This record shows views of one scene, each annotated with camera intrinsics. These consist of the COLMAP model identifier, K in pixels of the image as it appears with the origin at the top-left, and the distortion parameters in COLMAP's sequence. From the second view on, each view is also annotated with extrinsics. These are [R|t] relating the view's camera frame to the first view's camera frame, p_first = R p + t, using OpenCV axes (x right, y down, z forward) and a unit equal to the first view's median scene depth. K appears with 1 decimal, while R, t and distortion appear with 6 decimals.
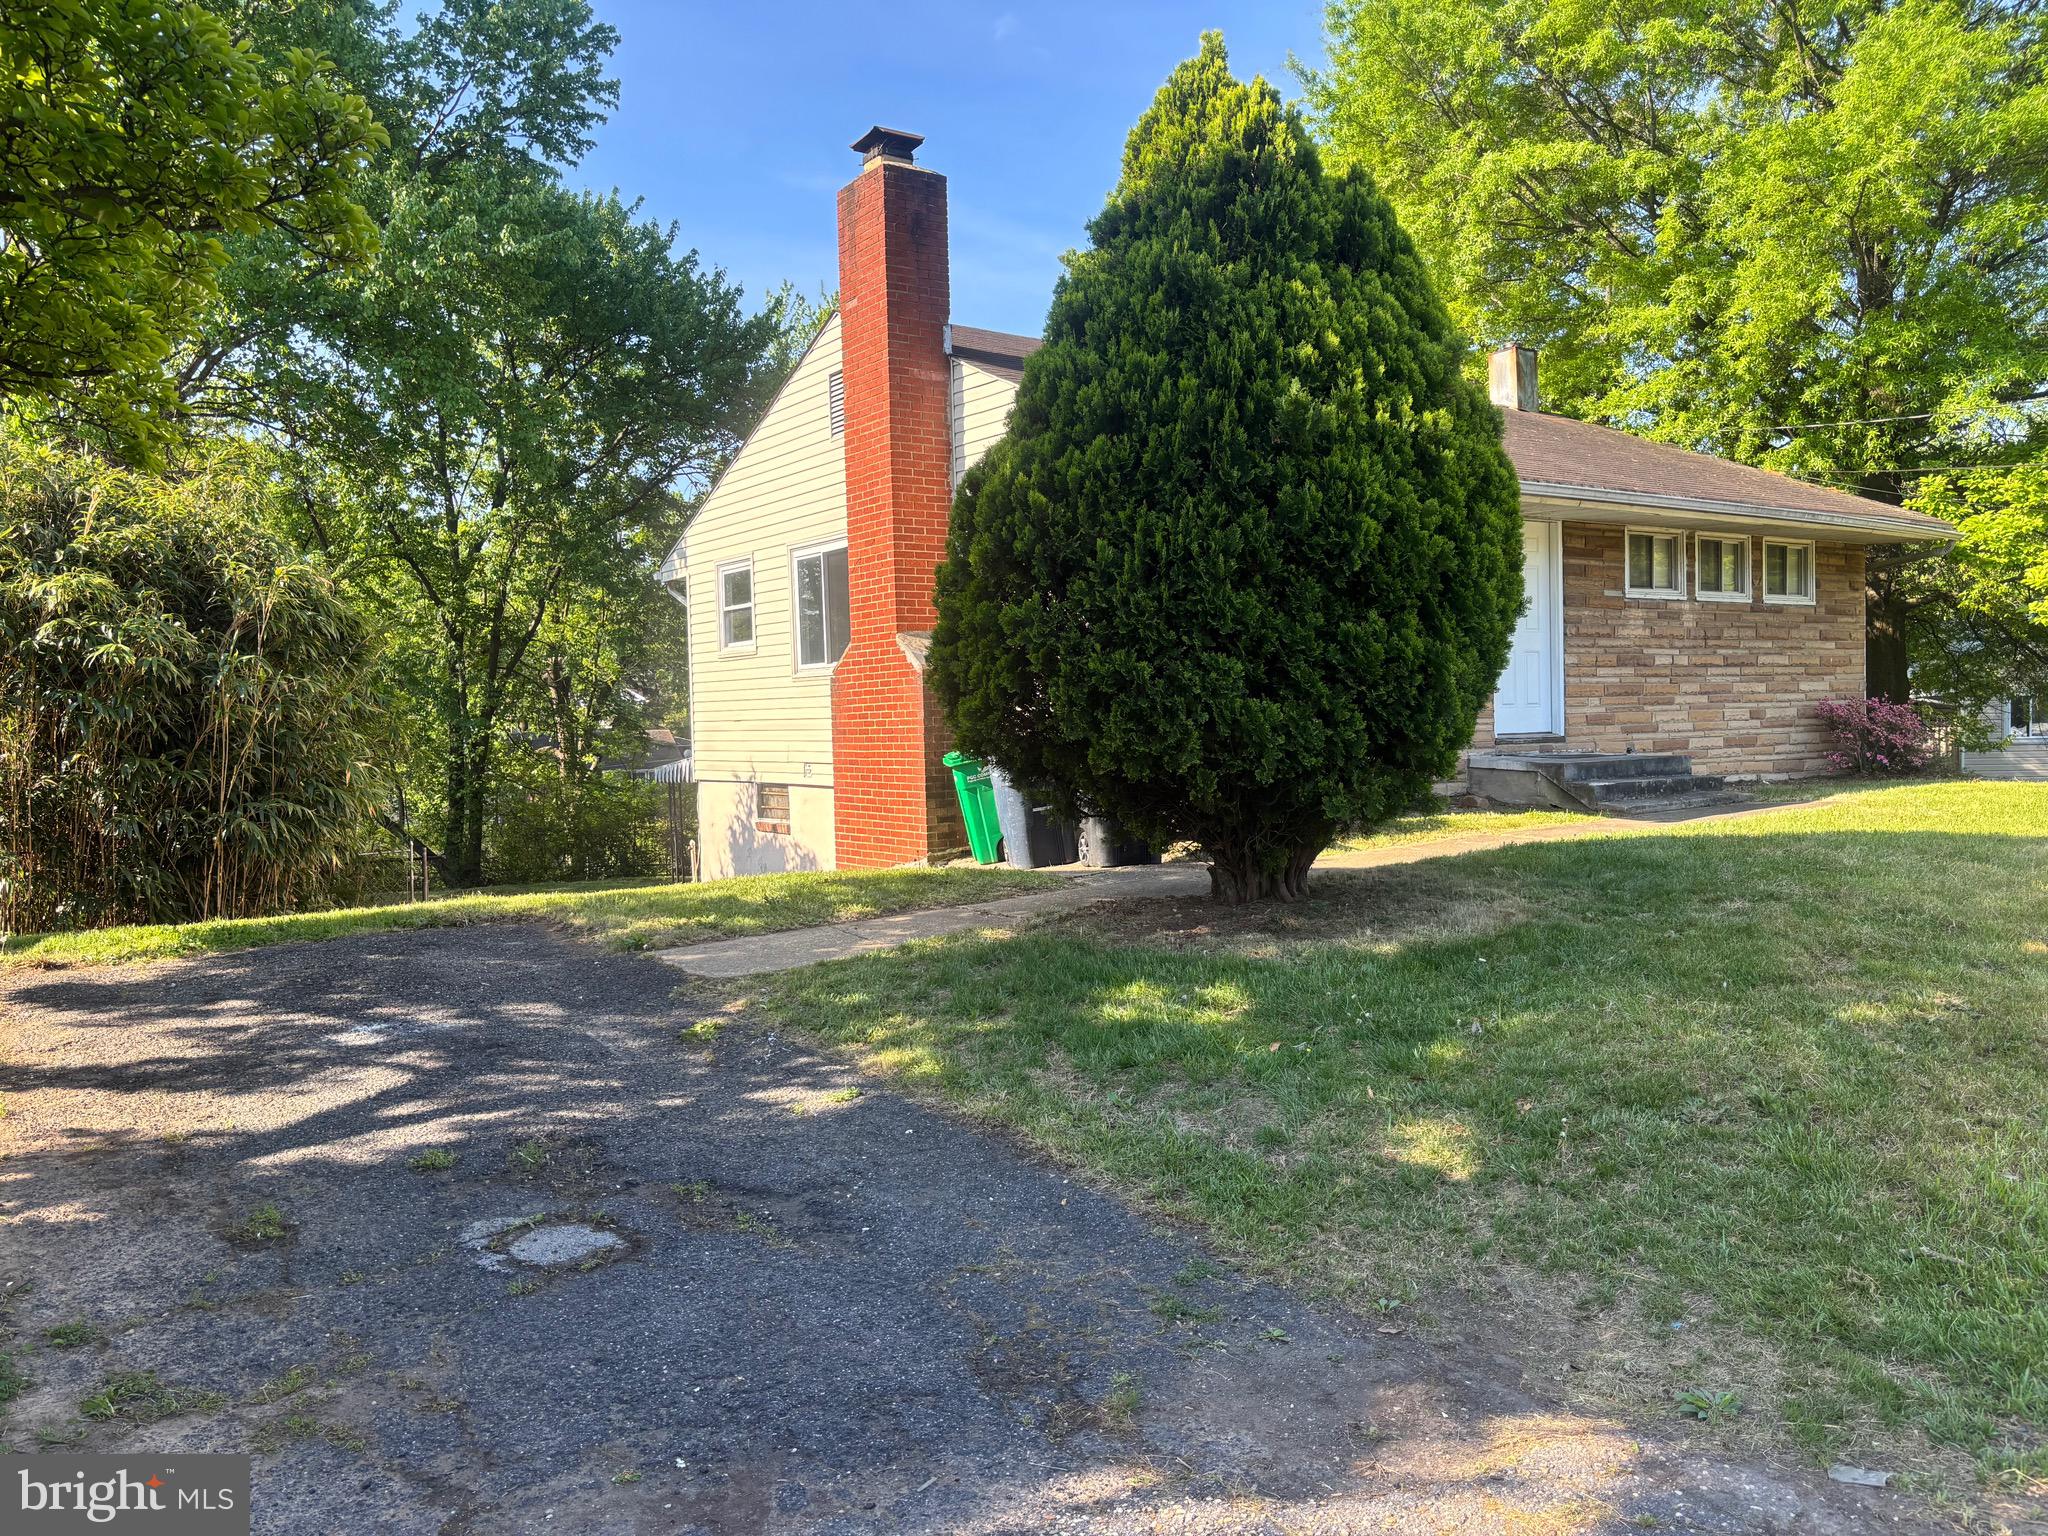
lens RADIAL K [[1545.5, 0, 1024.0], [0, 1545.5, 768.0], [0, 0, 1]] dist [0.077875, -0.108484]
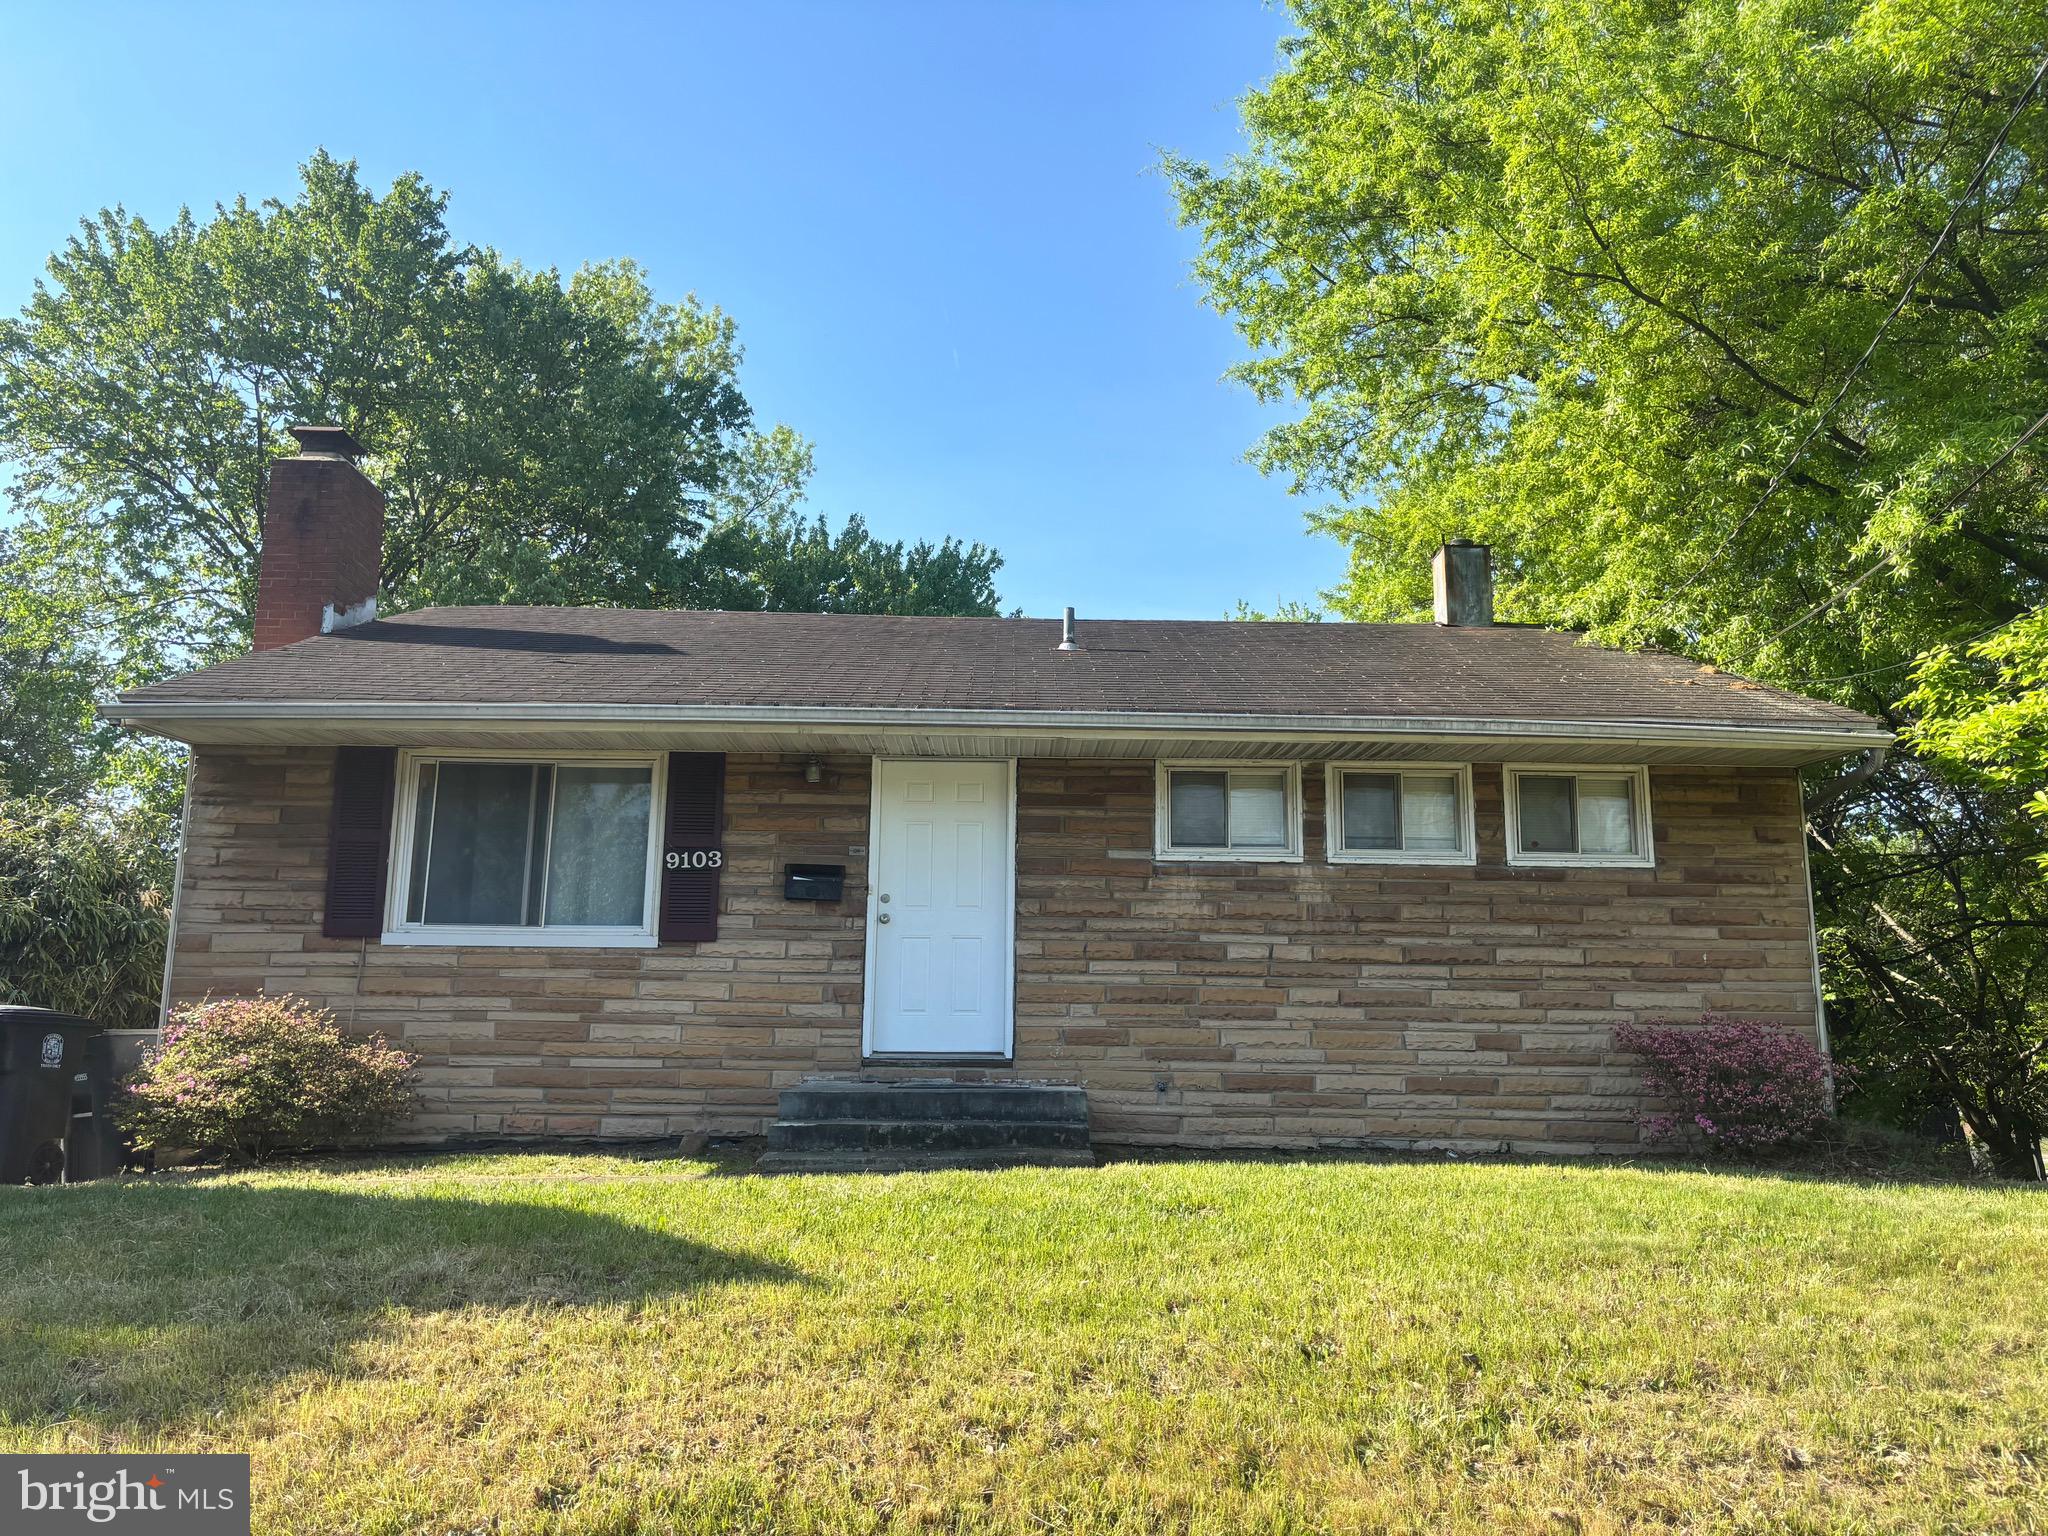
lens RADIAL K [[1545.5, 0, 1024.0], [0, 1545.5, 768.0], [0, 0, 1]] dist [0.077875, -0.108484]
pose [[0.834722, -0.069409, -0.546279, 0.682393], [-0.046037, 0.979756, -0.194831, -0.012112], [0.548743, 0.187778, 0.814629, 0.381231]]
